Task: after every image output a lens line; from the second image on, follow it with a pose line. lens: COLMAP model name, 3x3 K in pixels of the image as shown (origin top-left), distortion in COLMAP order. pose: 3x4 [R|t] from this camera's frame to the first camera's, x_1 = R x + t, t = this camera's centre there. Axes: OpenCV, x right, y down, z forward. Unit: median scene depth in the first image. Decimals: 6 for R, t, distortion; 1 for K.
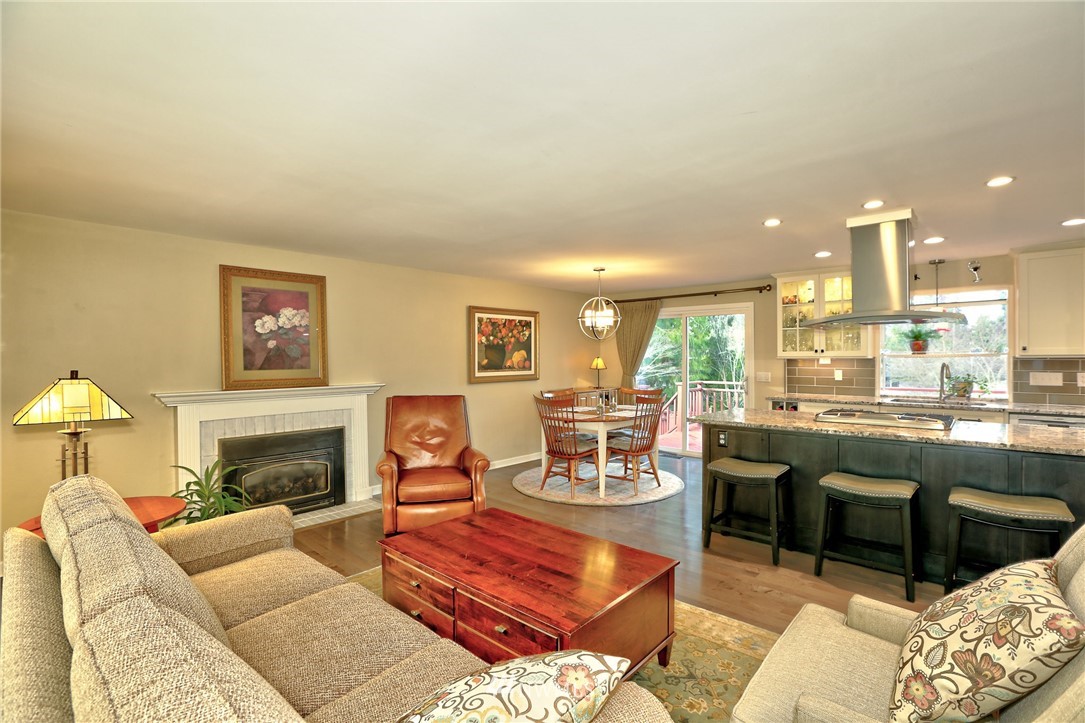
lens RADIAL K [[498.0, 0, 551.8], [0, 498.0, 357.6], [0, 0, 1]] dist [-0.027075, 0.003002]
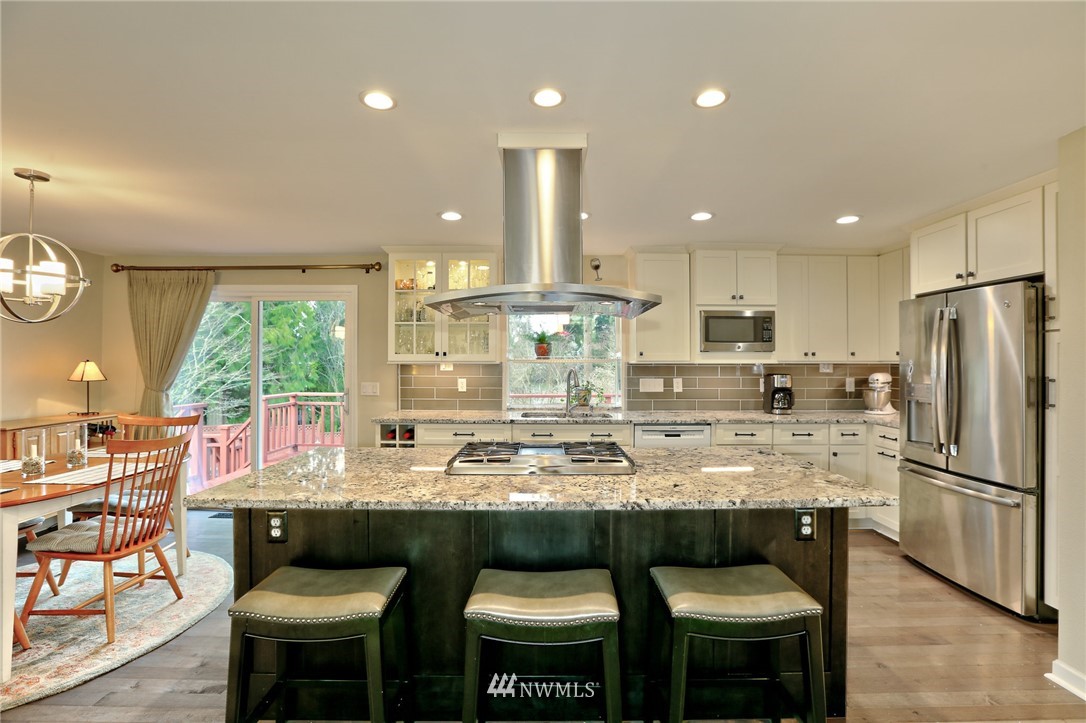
lens RADIAL K [[498.4, 0, 545.3], [0, 498.4, 357.8], [0, 0, 1]] dist [-0.027075, 0.003002]
pose [[0.747117, 0.010637, 0.664607, 0.154291], [-0.003824, 0.999924, -0.011705, 0.000910], [-0.664681, 0.006204, 0.747101, 0.325861]]
